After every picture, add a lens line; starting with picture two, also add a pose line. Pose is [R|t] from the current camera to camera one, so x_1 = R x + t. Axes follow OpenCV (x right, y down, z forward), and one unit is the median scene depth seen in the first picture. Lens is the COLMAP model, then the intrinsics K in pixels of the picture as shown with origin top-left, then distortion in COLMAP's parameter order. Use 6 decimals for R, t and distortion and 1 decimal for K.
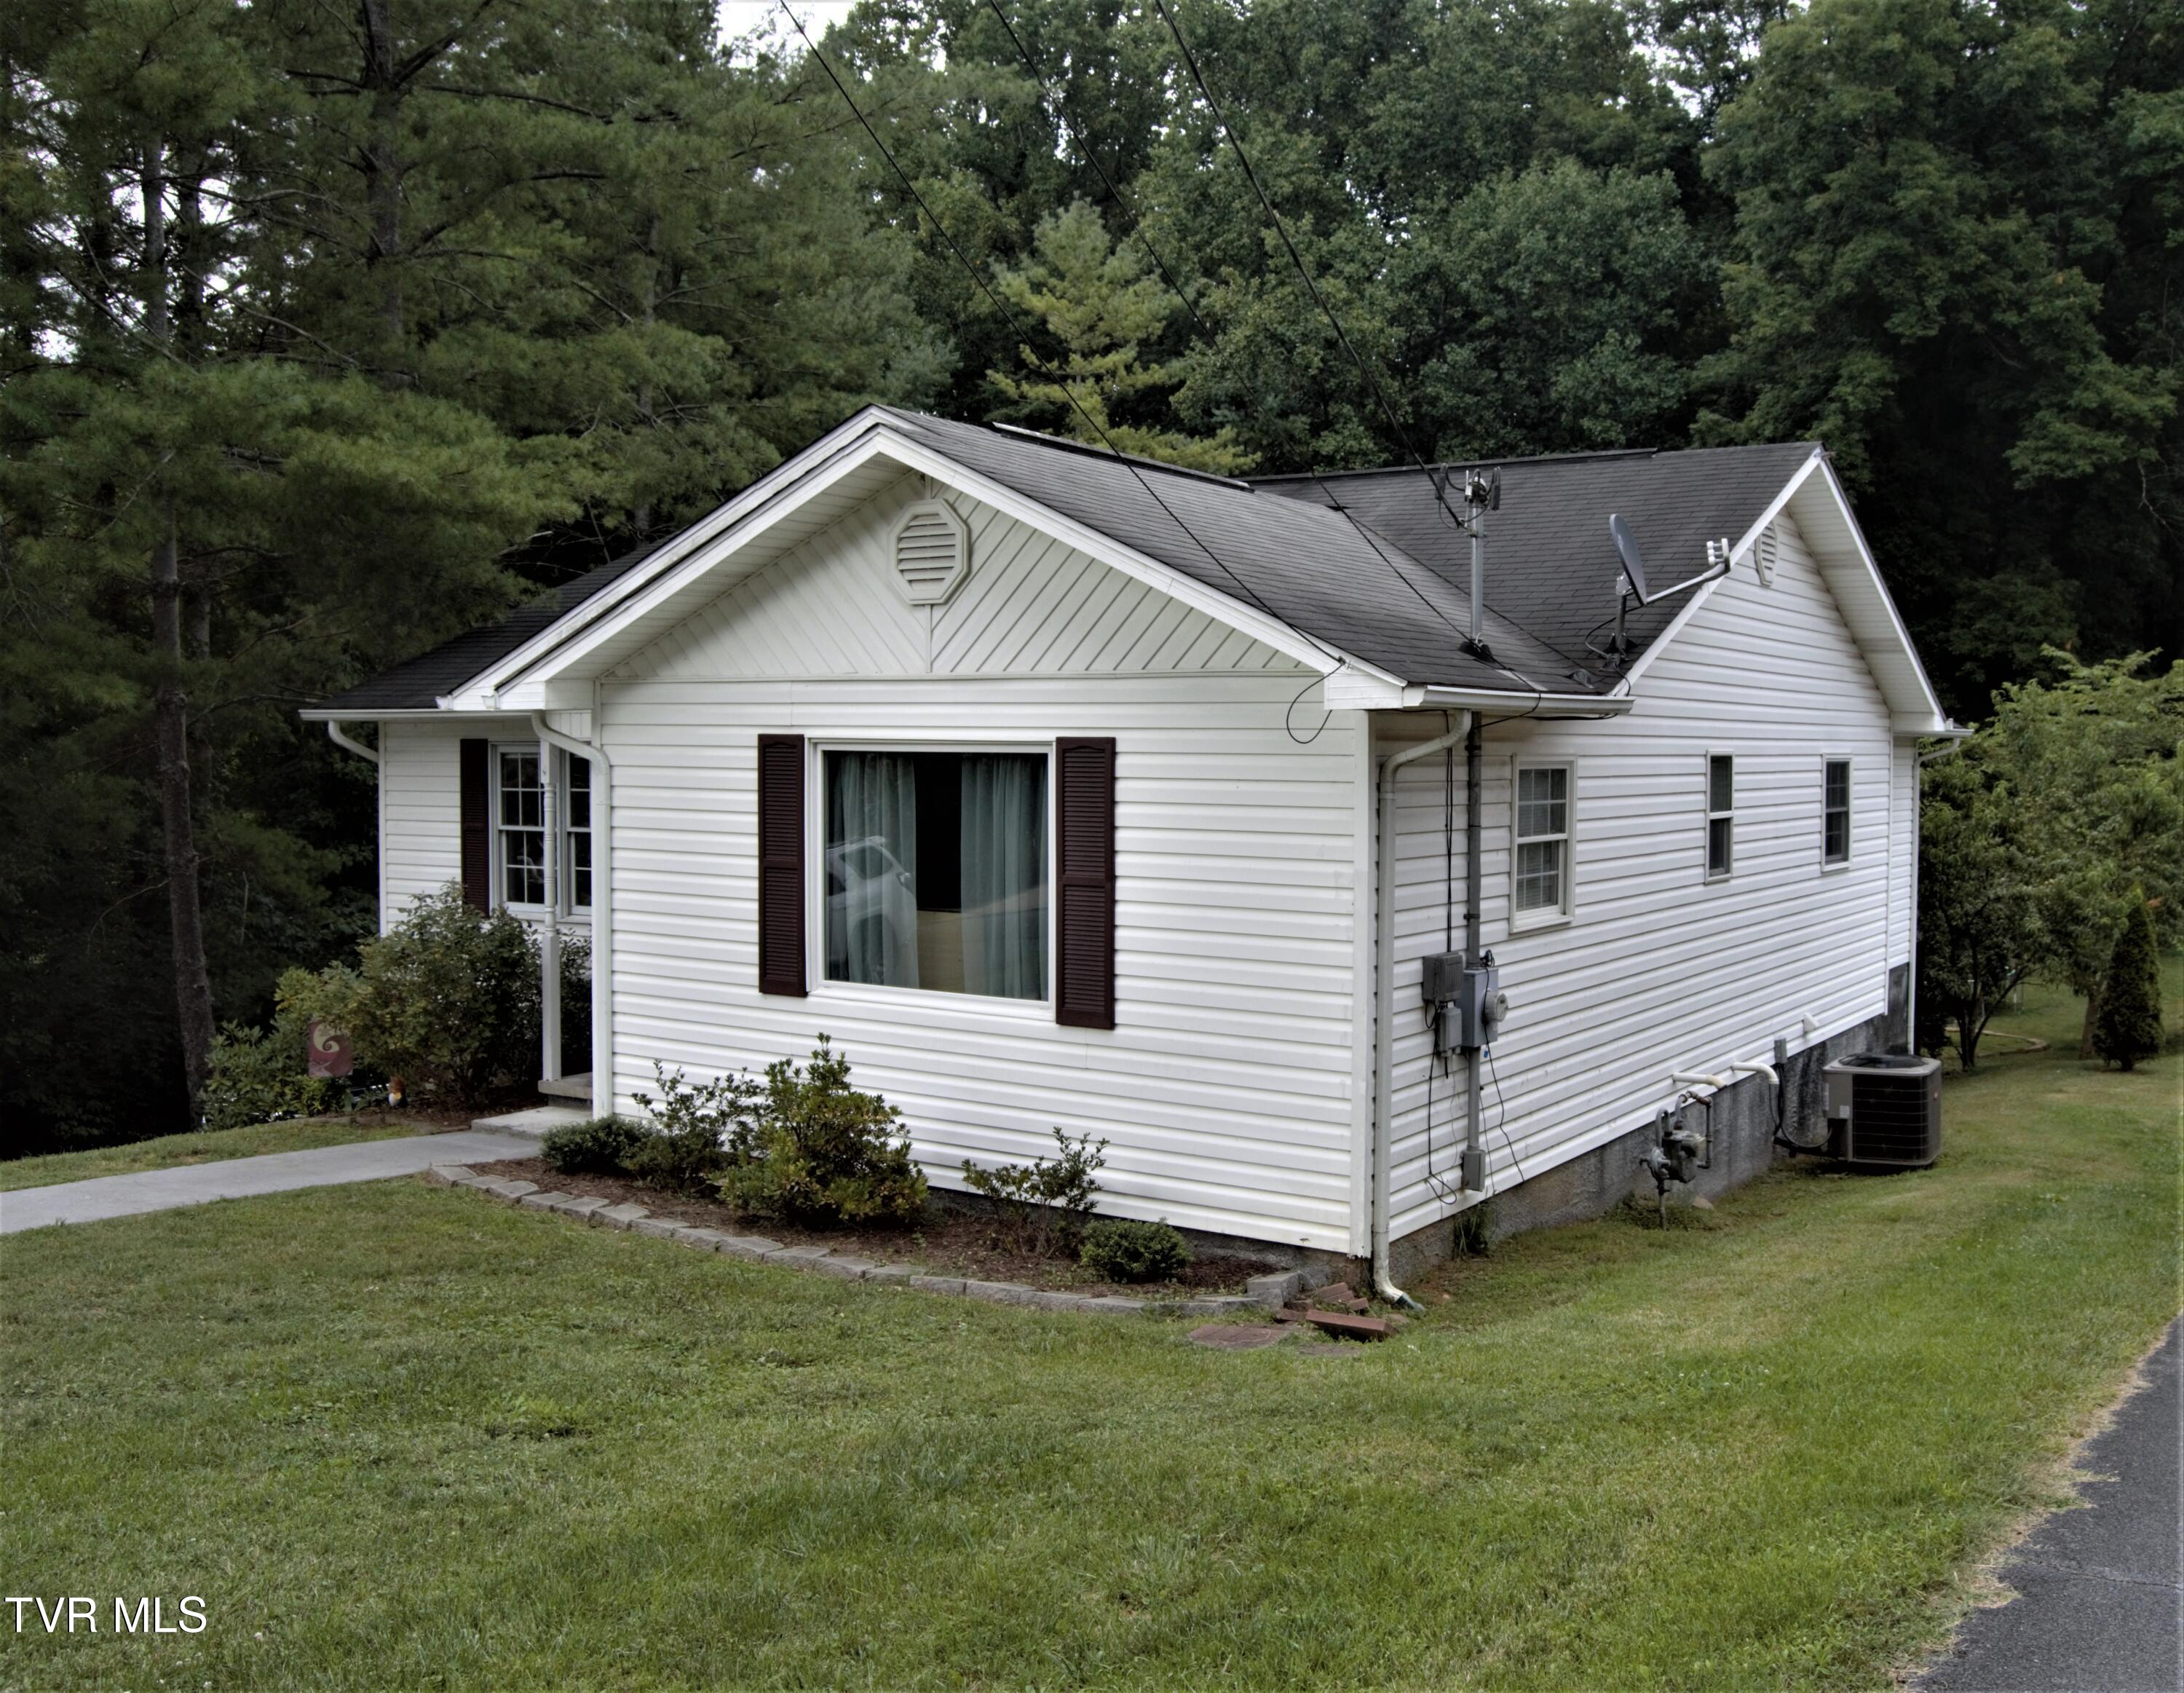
lens RADIAL K [[2048.4, 0, 1194.7], [0, 2048.4, 815.2], [0, 0, 1]] dist [-0.102330, 0.032963]
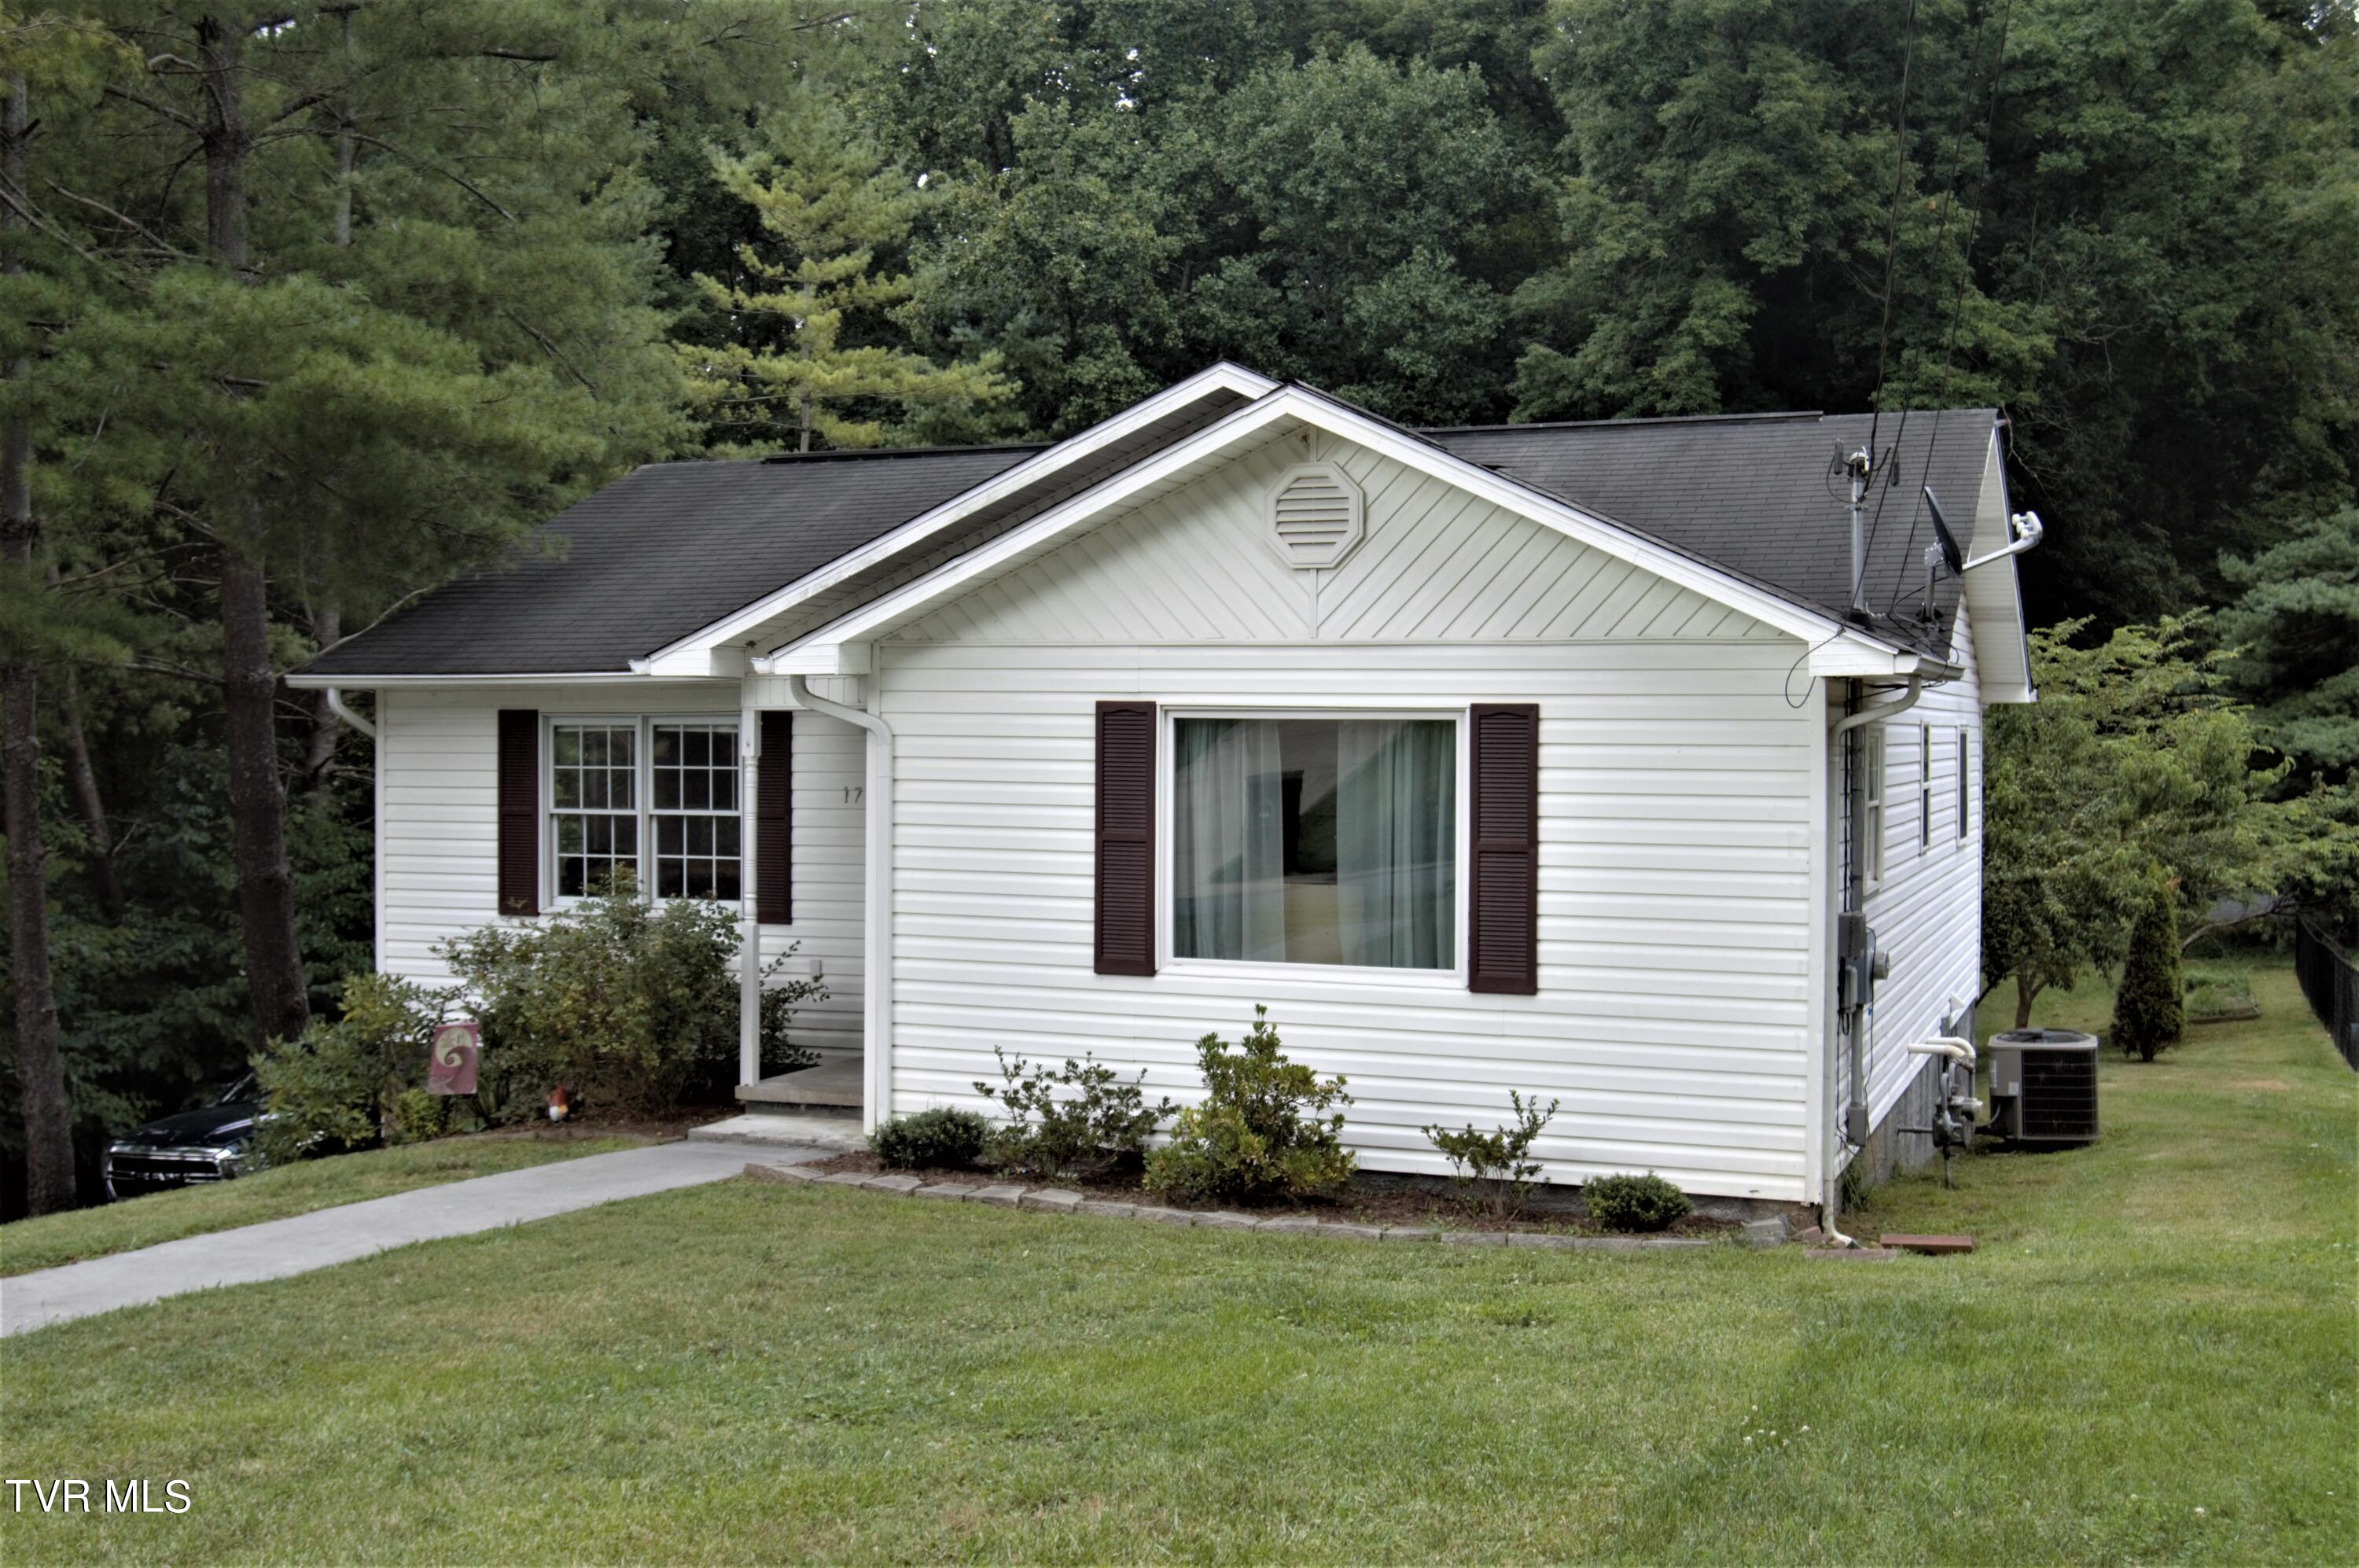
lens RADIAL K [[2530.3, 0, 1180.1], [0, 2530.3, 755.0], [0, 0, 1]] dist [-0.062532, -0.001758]
pose [[0.983972, -0.003391, 0.178291, -0.270706], [0.007701, 0.999694, -0.023488, 0.009421], [-0.178157, 0.024484, 0.983697, -0.119569]]
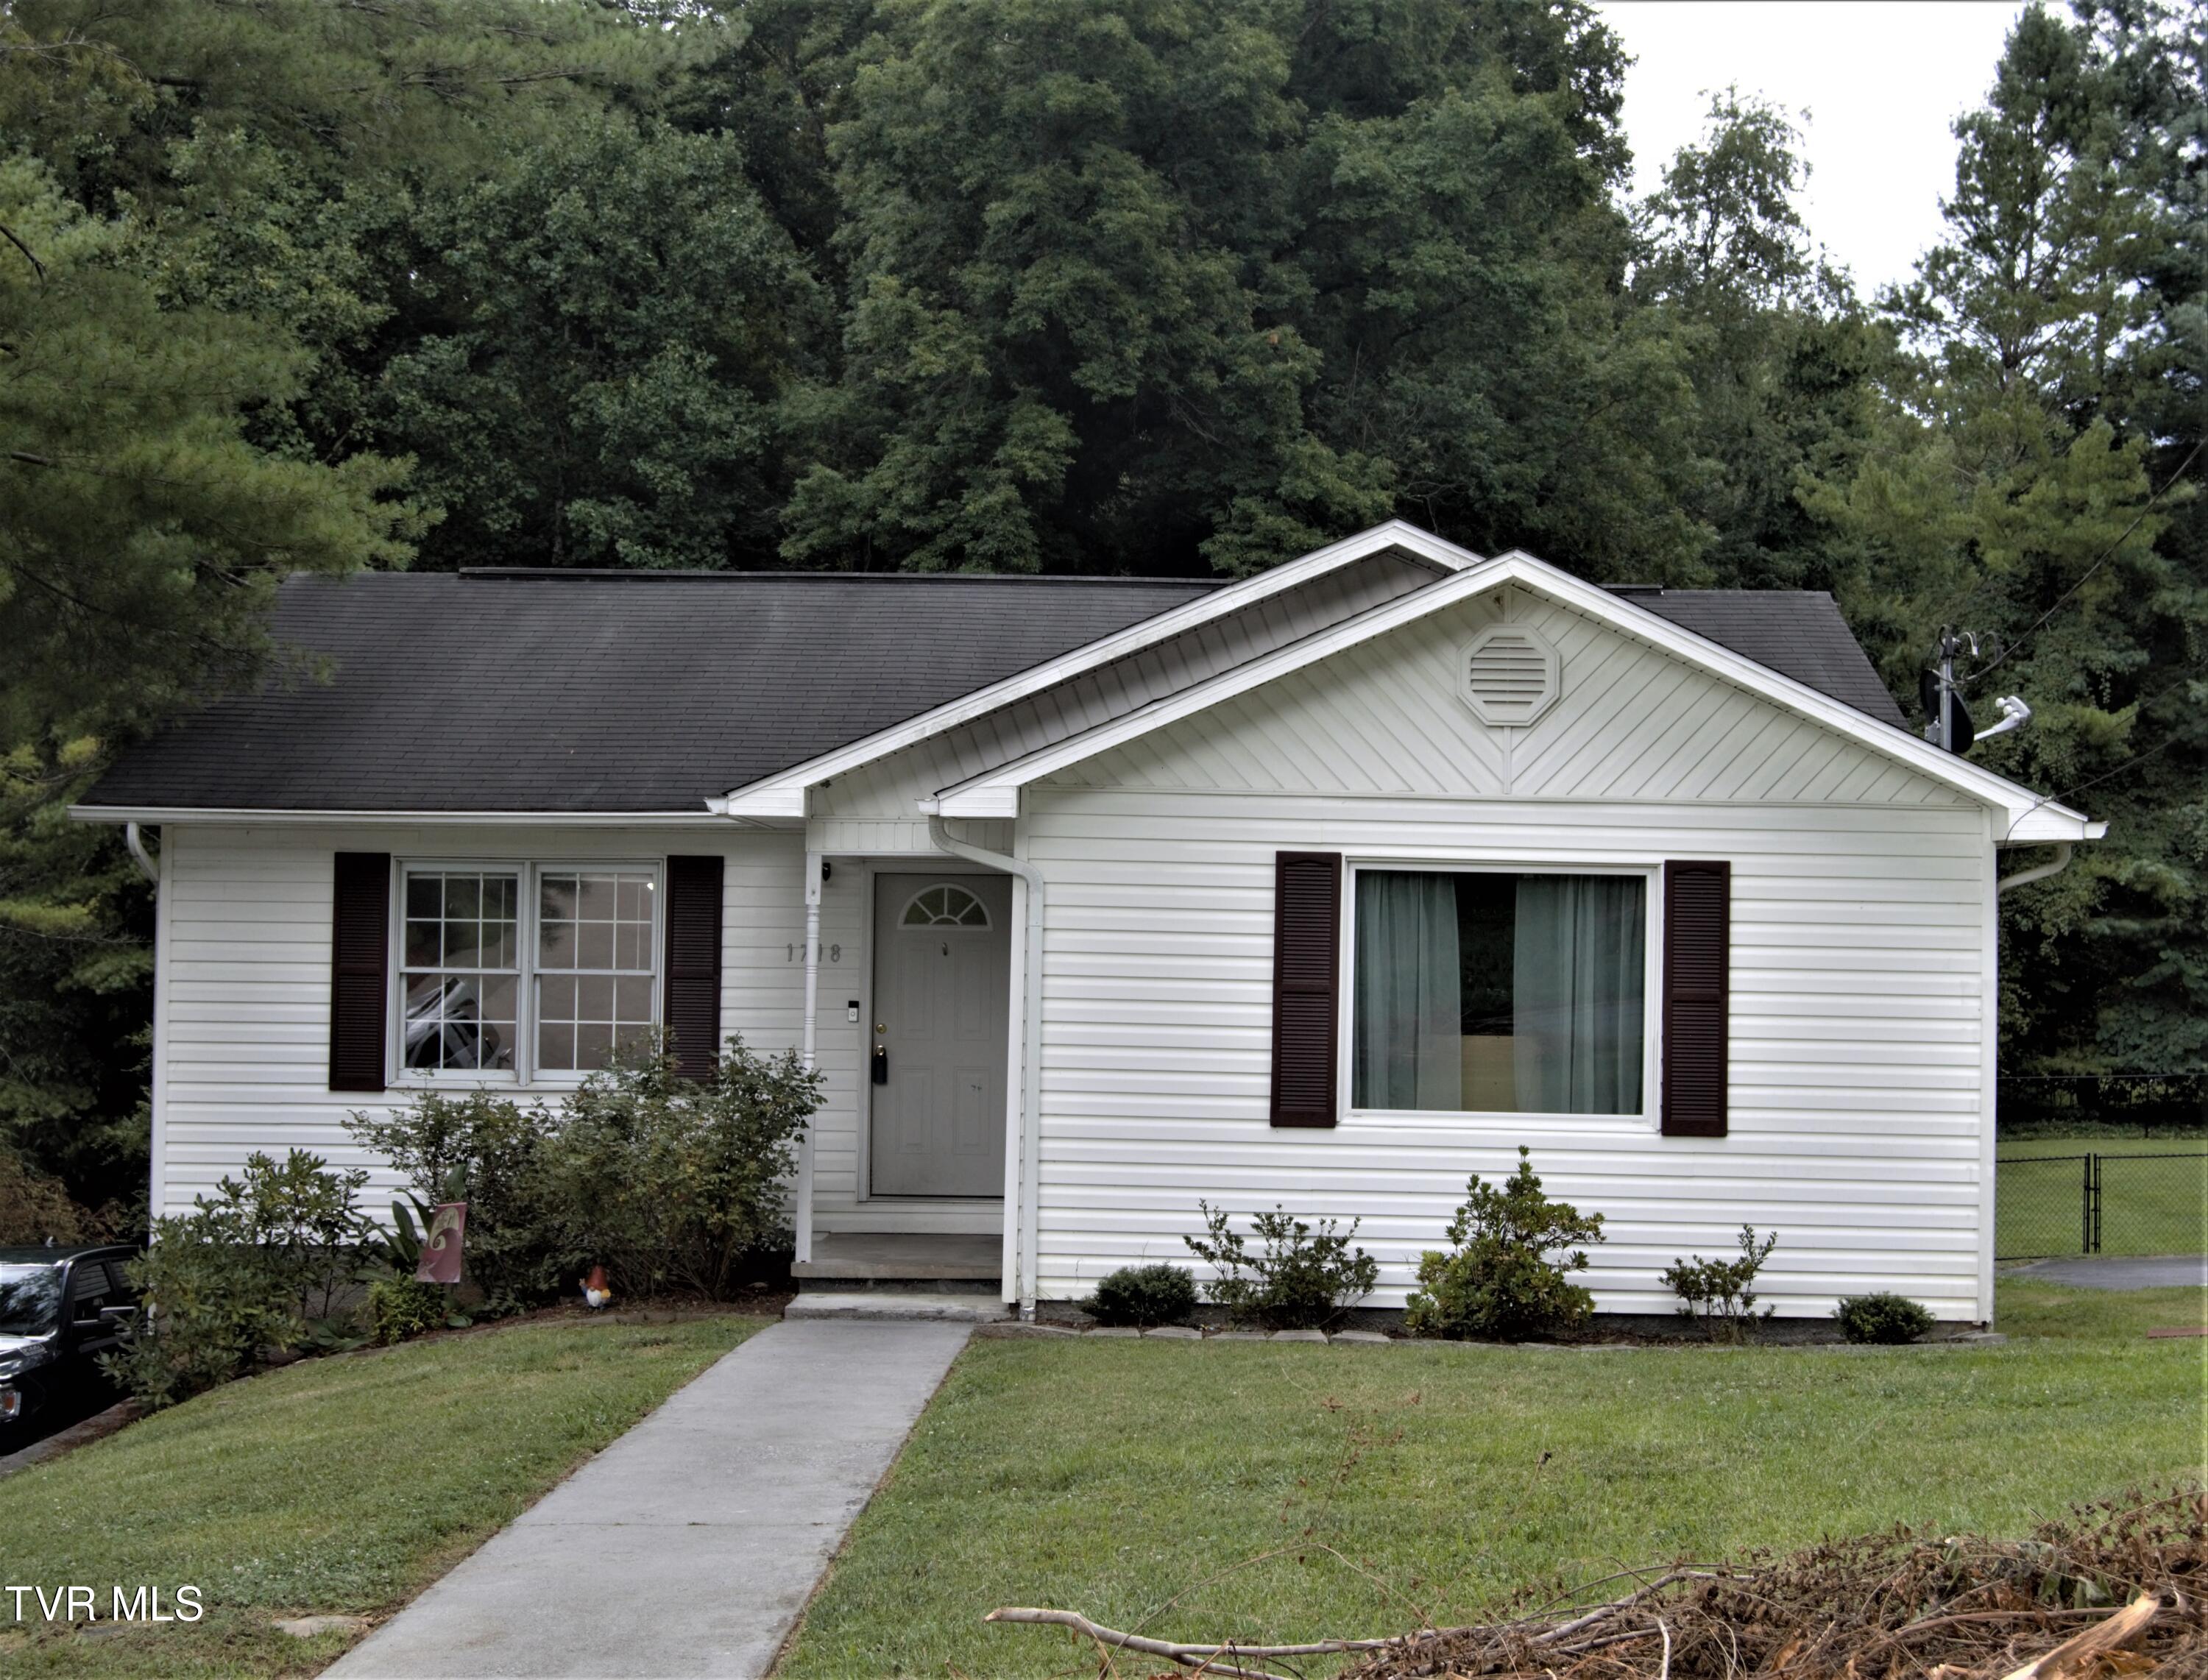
lens RADIAL K [[3164.0, 0, 1104.0], [0, 3164.0, 840.0], [0, 0, 1]] dist [-0.069236, 0.040270]
pose [[0.860897, 0.025025, 0.508164, -0.720113], [0.005855, 0.998236, -0.059079, 0.028875], [-0.508746, 0.053836, 0.859232, -0.154086]]
